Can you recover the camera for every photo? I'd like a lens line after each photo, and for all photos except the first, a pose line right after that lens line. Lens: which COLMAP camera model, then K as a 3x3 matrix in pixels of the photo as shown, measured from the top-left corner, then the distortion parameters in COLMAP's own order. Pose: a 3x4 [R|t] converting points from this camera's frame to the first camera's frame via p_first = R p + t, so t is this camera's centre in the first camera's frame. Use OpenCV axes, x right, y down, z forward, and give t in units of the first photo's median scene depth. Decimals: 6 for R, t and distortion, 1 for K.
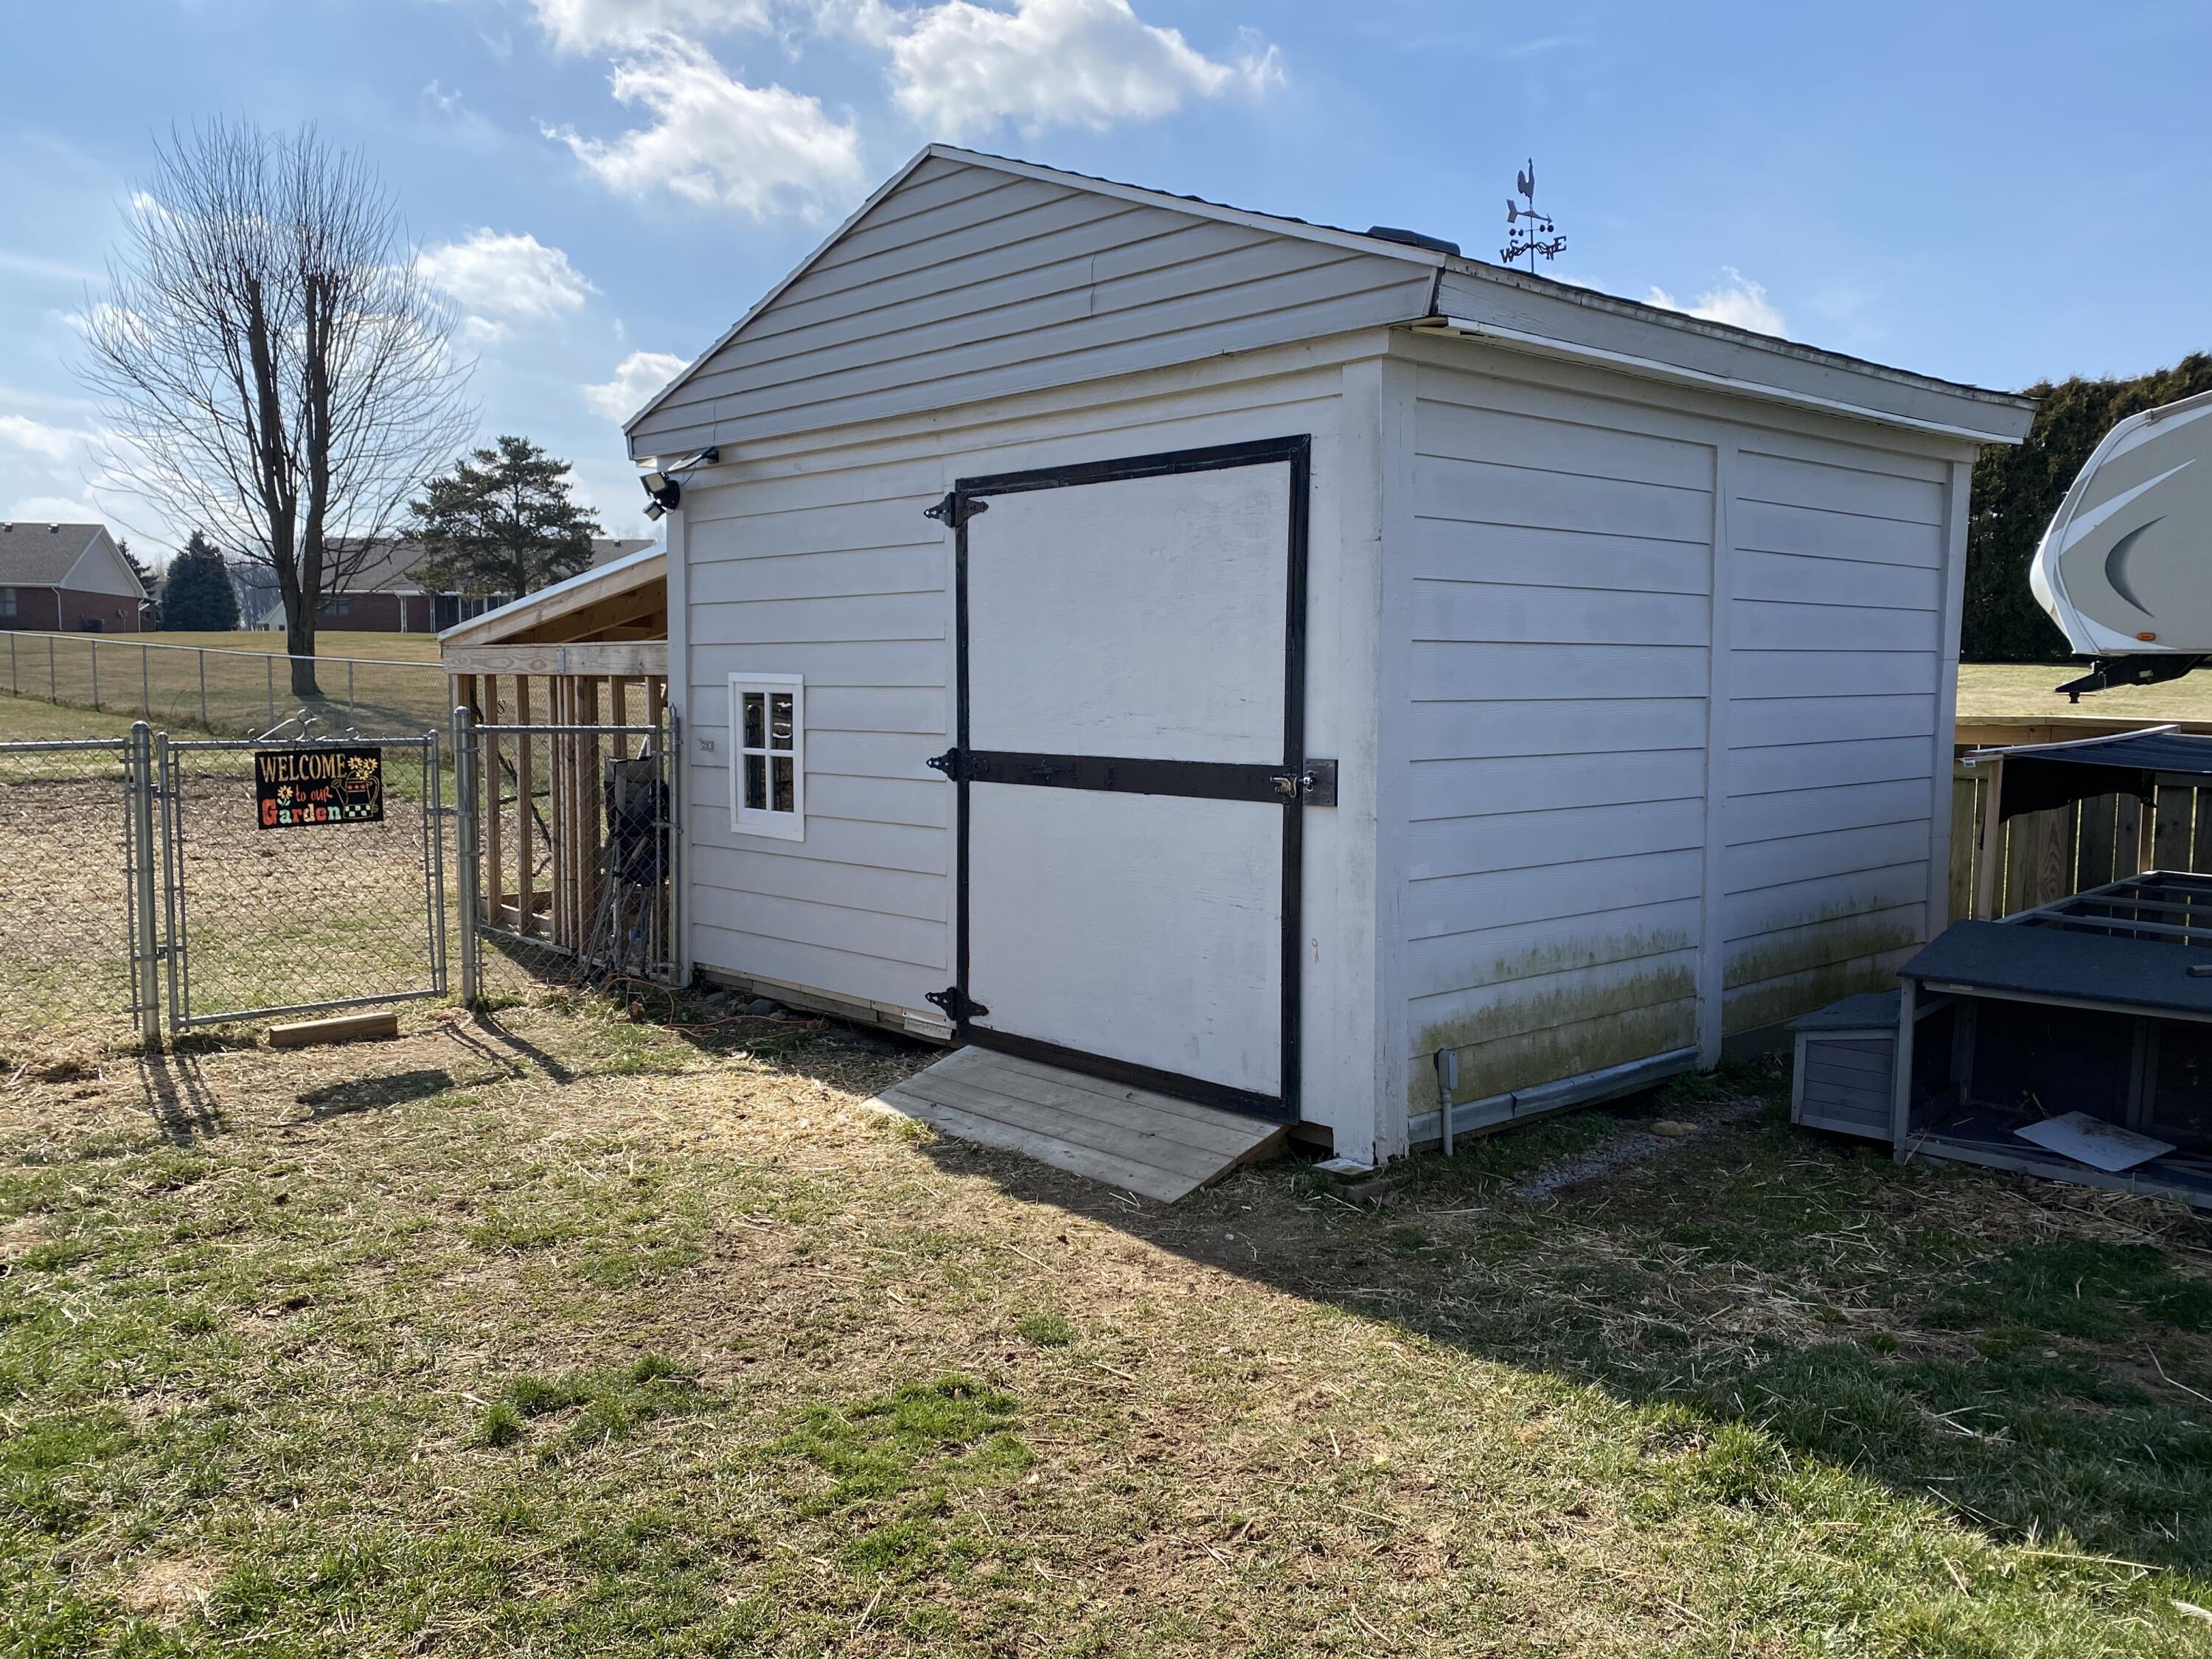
lens RADIAL K [[1749.7, 0, 1110.1], [0, 1749.7, 820.2], [0, 0, 1]] dist [0.085182, -0.127535]
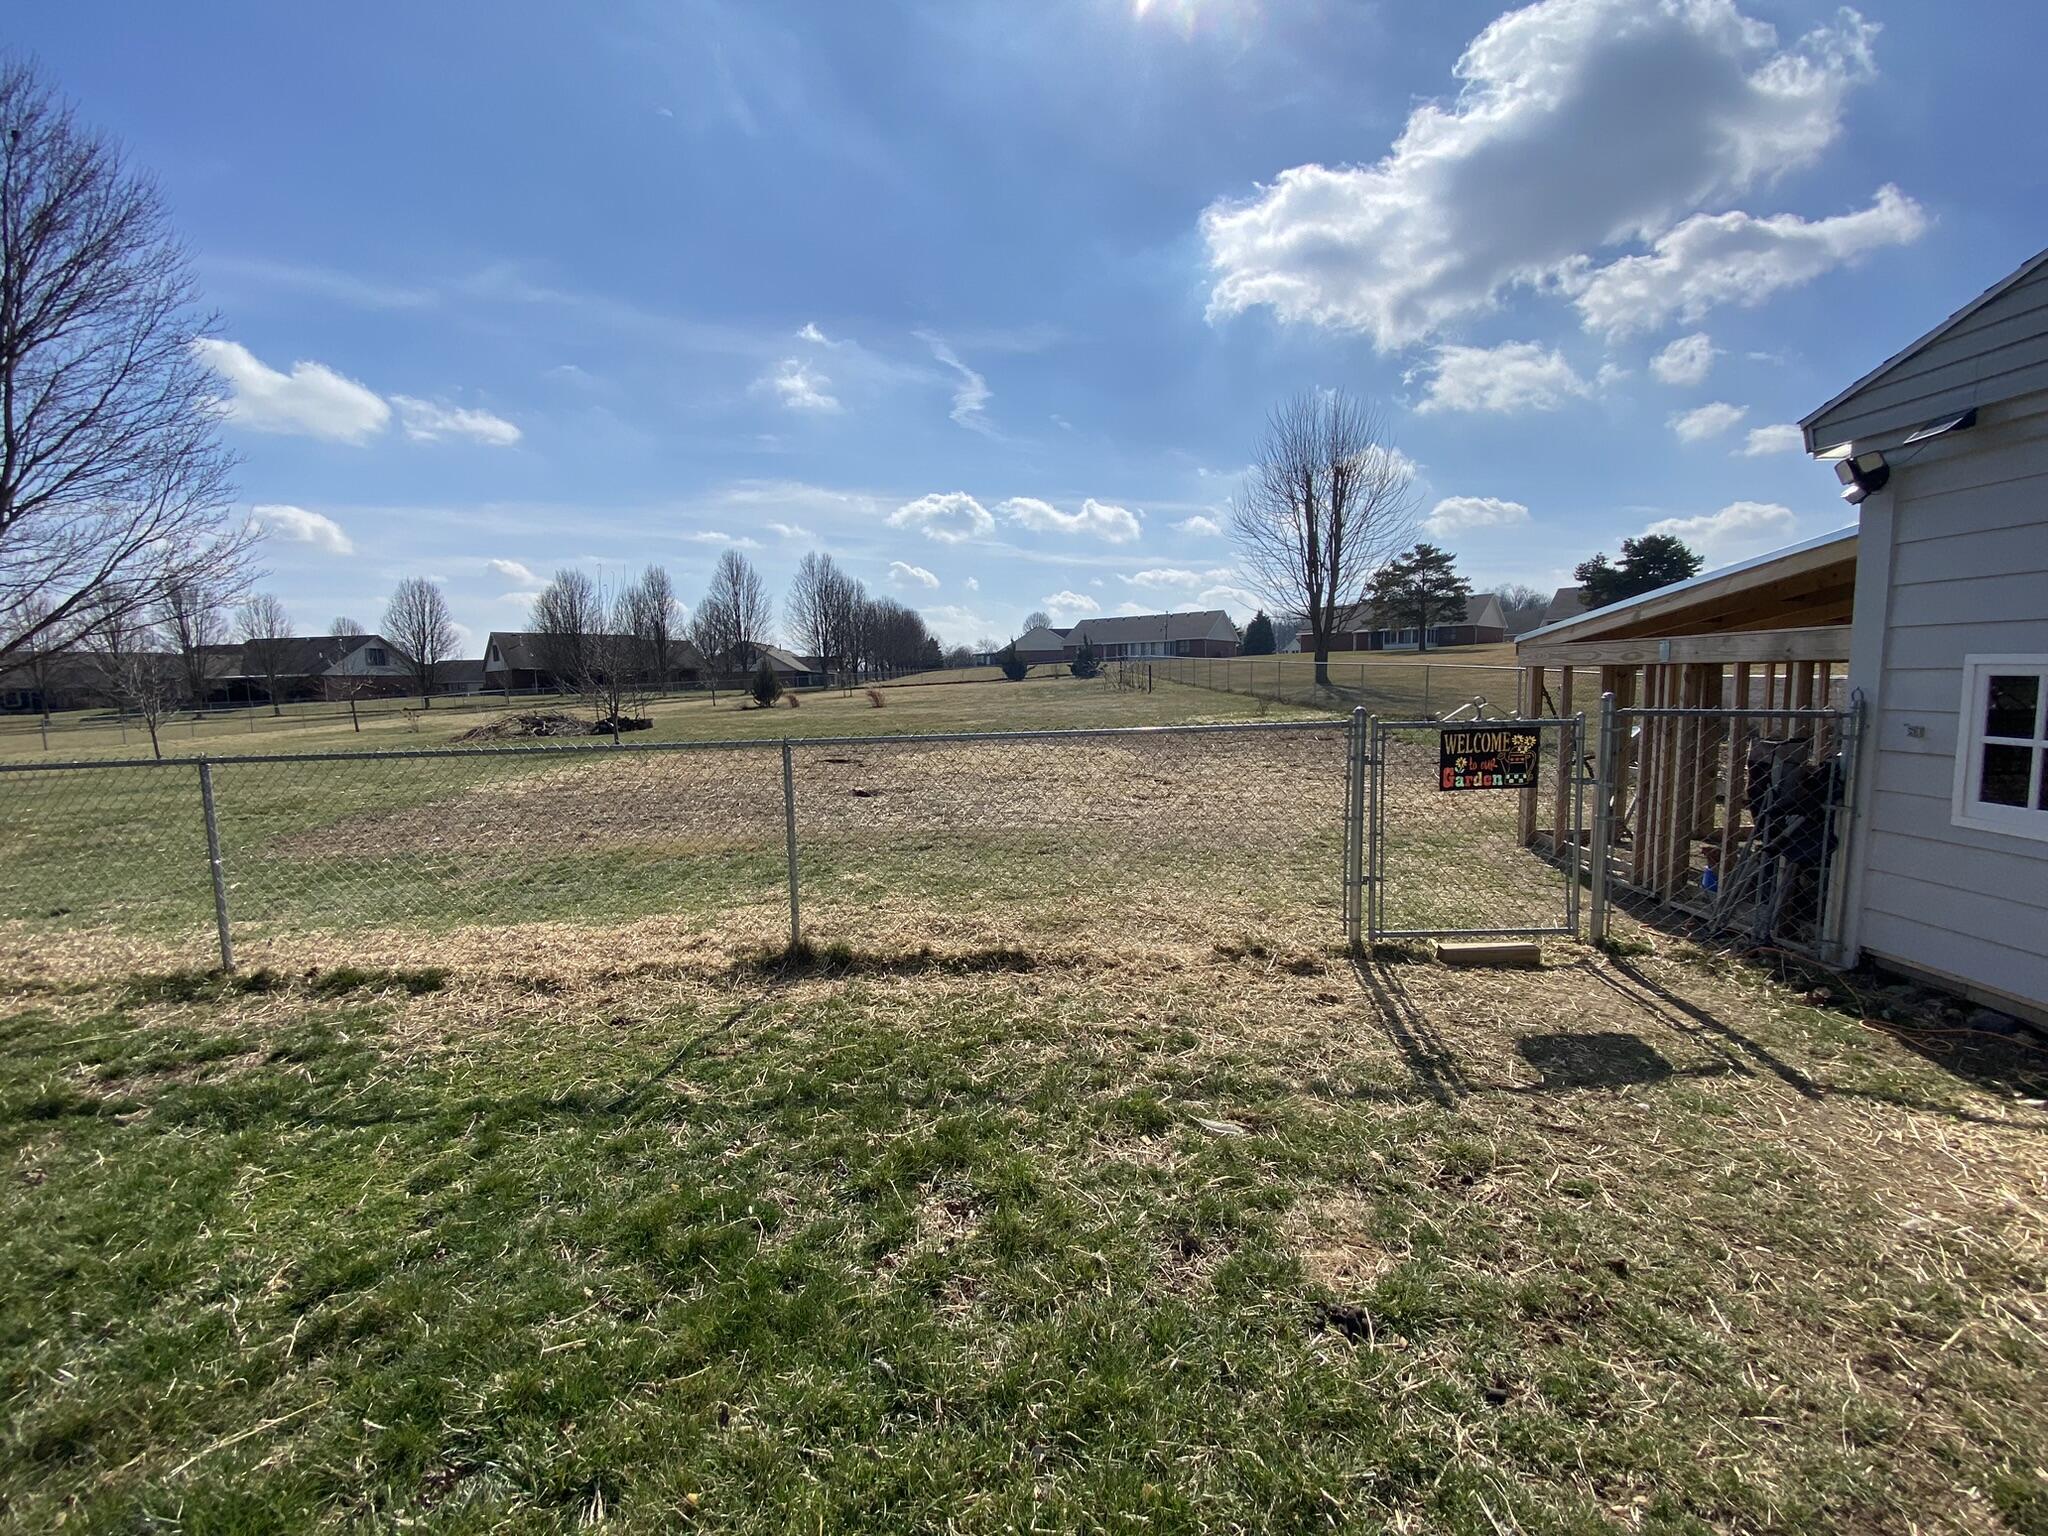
lens RADIAL K [[816.7, 0, 1024.0], [0, 816.7, 768.0], [0, 0, 1]] dist [0.001324, -0.013430]
pose [[0.738171, 0.053745, -0.672469, -0.288643], [-0.030462, 0.998460, 0.046362, -0.027585], [0.673925, -0.013738, 0.738672, 0.342792]]
